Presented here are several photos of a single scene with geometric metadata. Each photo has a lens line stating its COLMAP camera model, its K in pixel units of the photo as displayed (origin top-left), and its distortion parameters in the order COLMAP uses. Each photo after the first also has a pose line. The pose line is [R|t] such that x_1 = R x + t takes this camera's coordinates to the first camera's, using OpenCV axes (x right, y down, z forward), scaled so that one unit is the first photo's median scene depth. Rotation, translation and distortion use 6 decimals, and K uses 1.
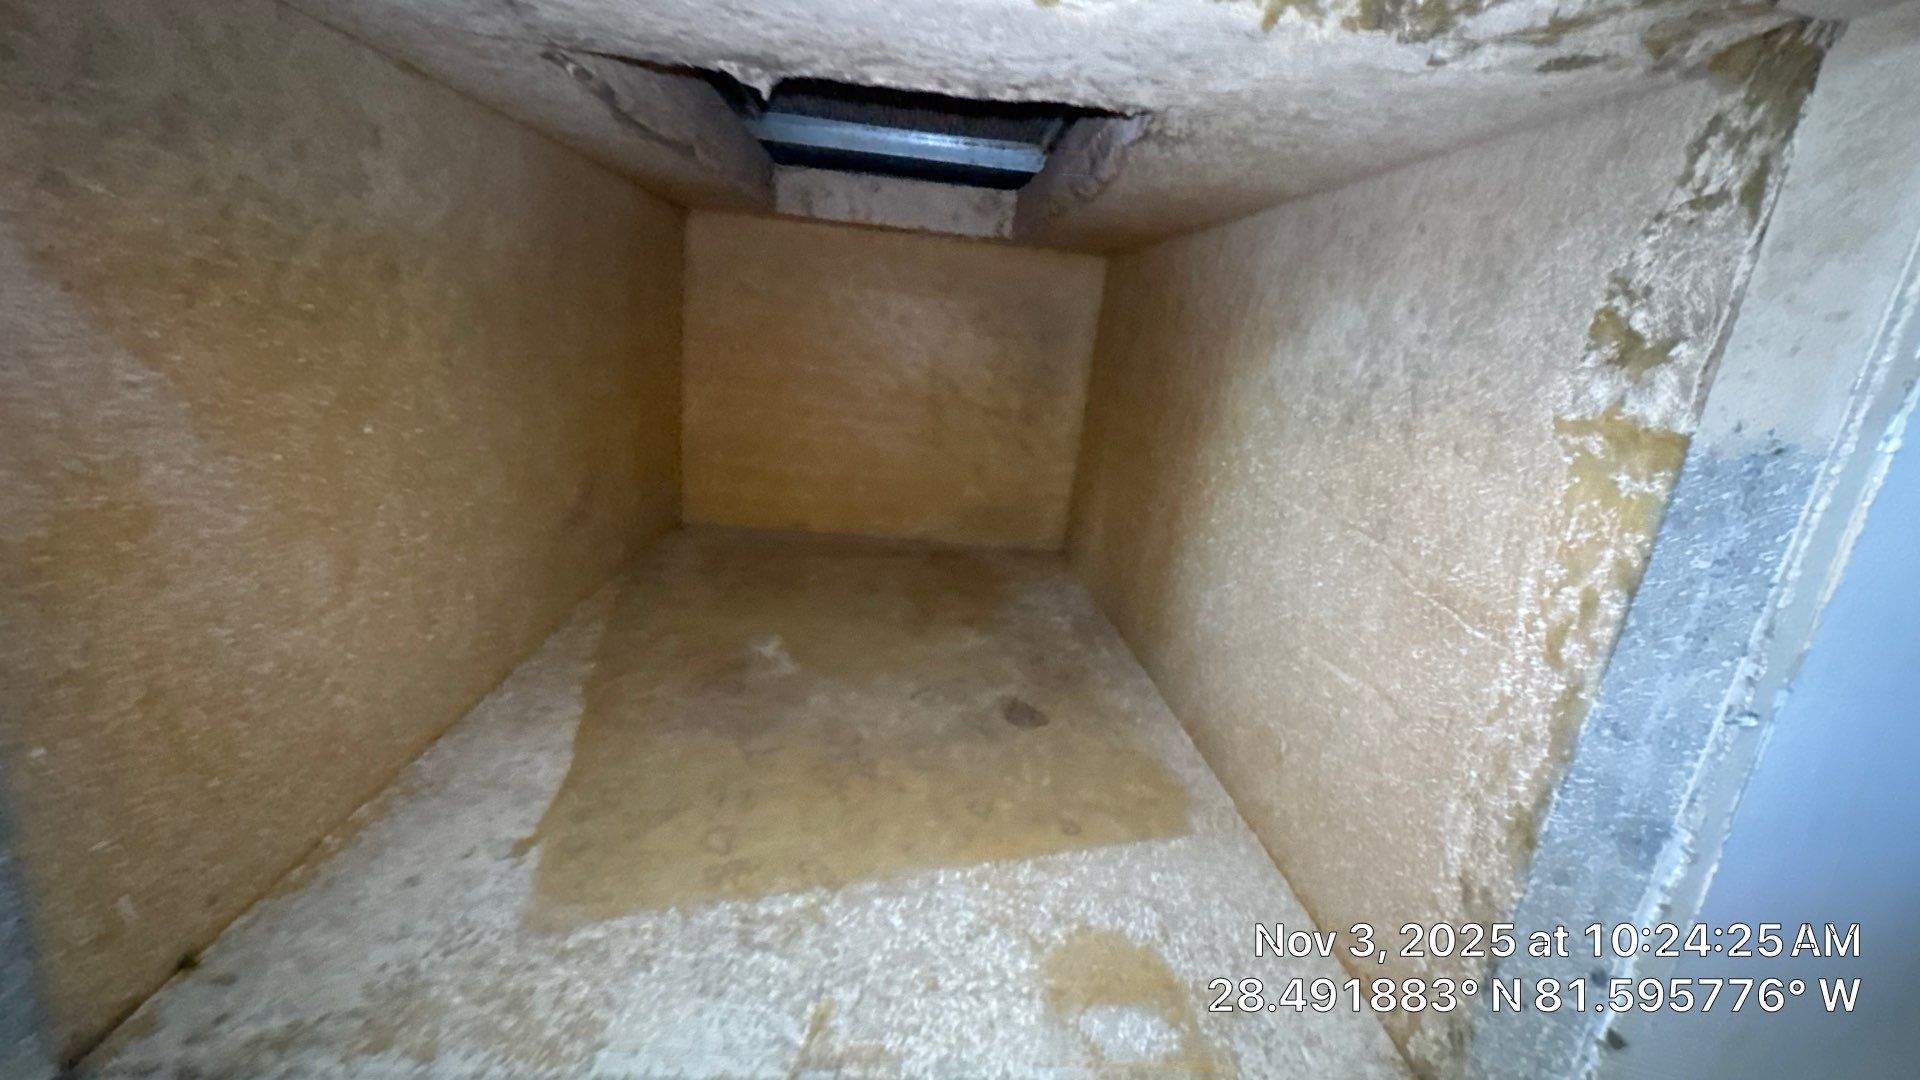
lens RADIAL K [[771.1, 0, 952.6], [0, 771.1, 539.2], [0, 0, 1]] dist [-0.002599, -0.000285]
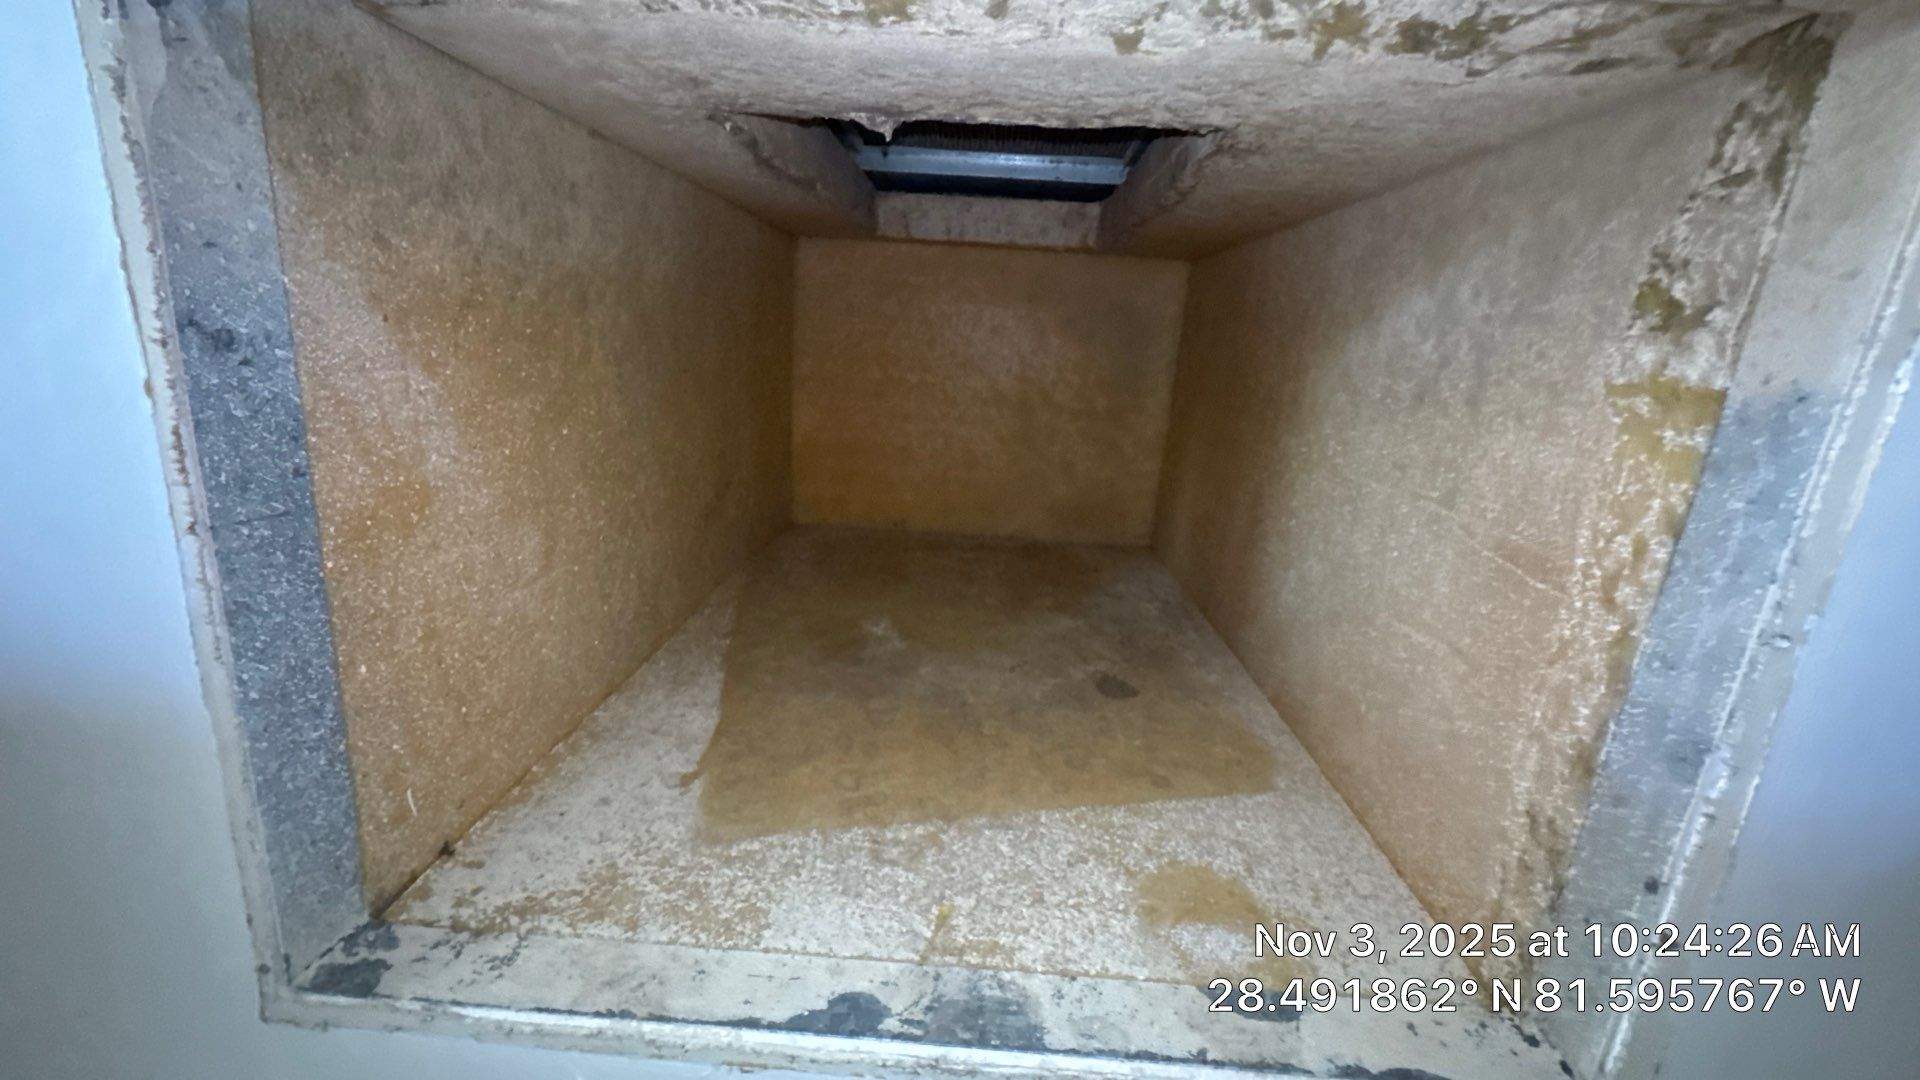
lens RADIAL K [[763.6, 0, 958.0], [0, 763.6, 540.1], [0, 0, 1]] dist [-0.002617, 0.000051]
pose [[0.994372, -0.012504, -0.105208, -0.018440], [0.011014, 0.999831, -0.014738, 0.059084], [0.105374, 0.013497, 0.994341, -0.142248]]
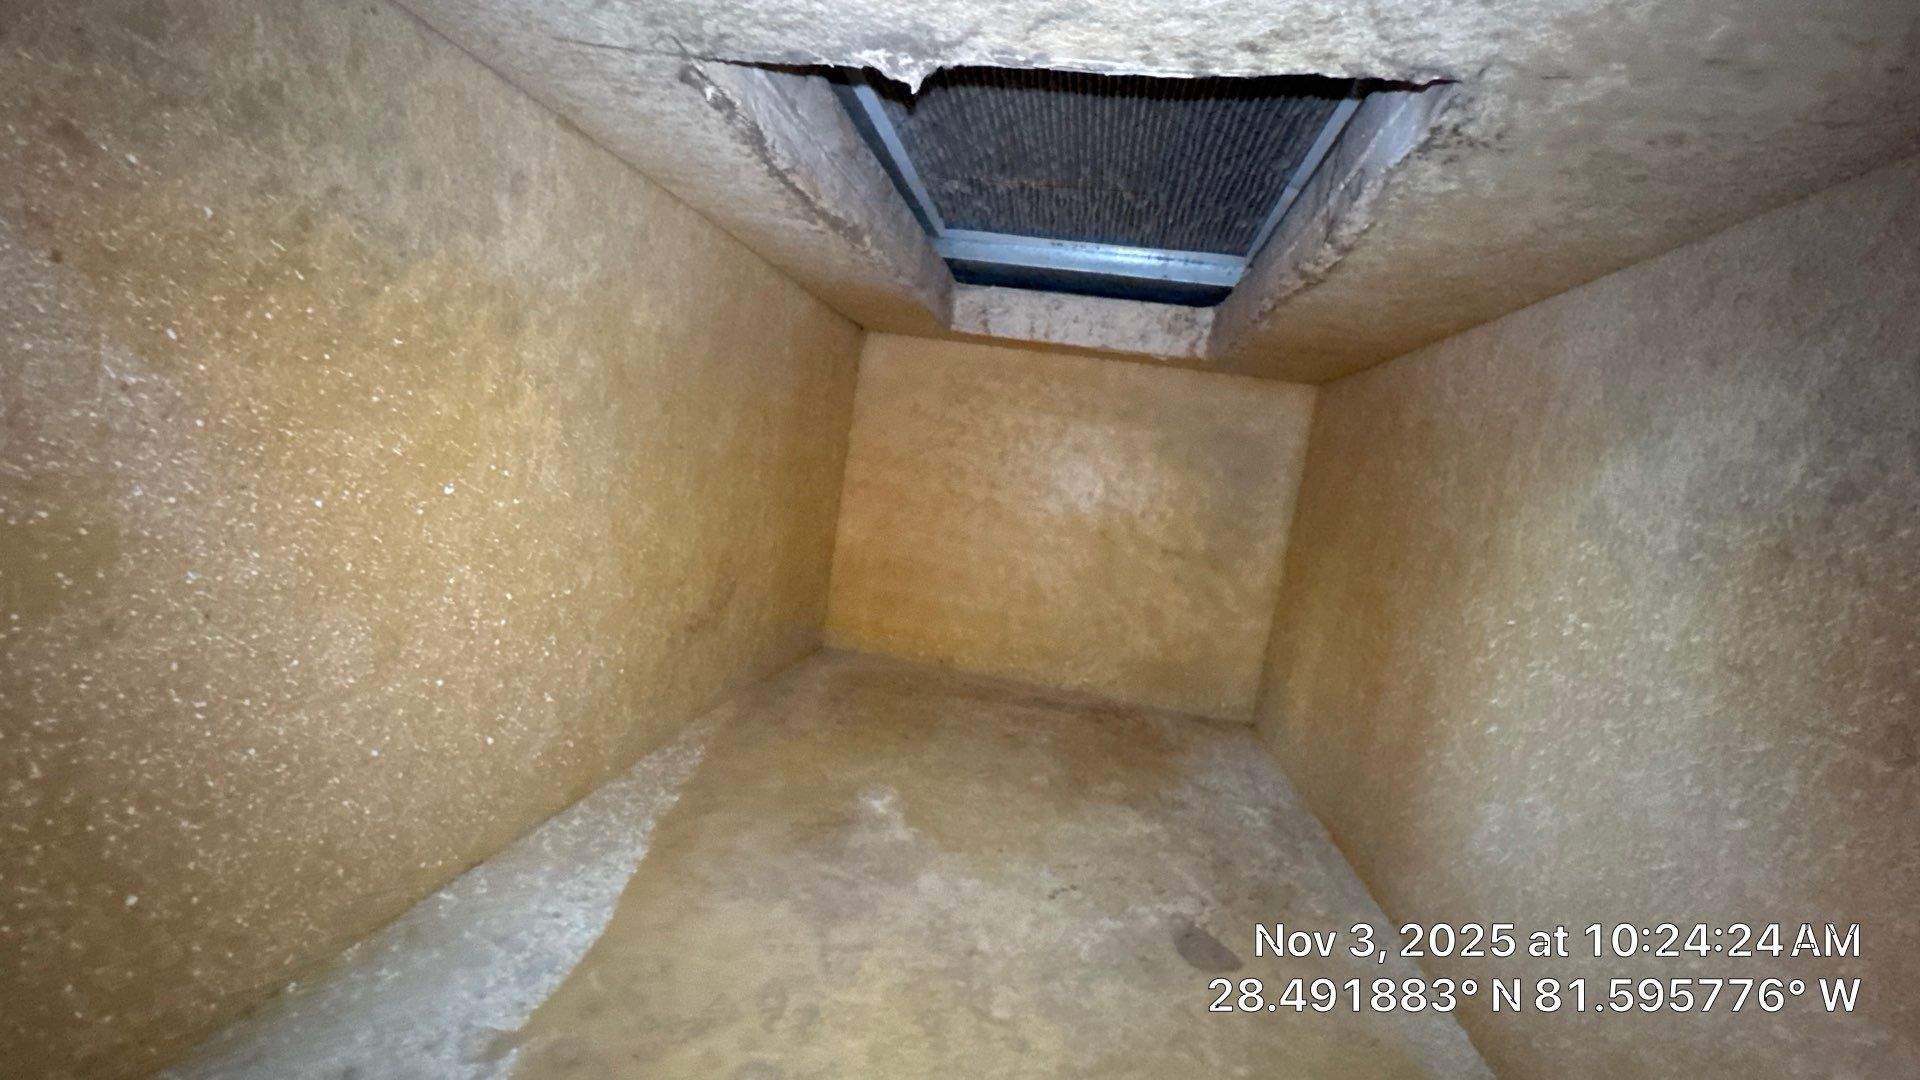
lens RADIAL K [[763.6, 0, 958.0], [0, 763.6, 540.1], [0, 0, 1]] dist [-0.002617, 0.000051]
pose [[0.974869, 0.060425, -0.214427, -0.003746], [-0.101024, 0.977766, -0.183762, 0.015880], [0.198555, 0.200806, 0.959298, 0.316910]]
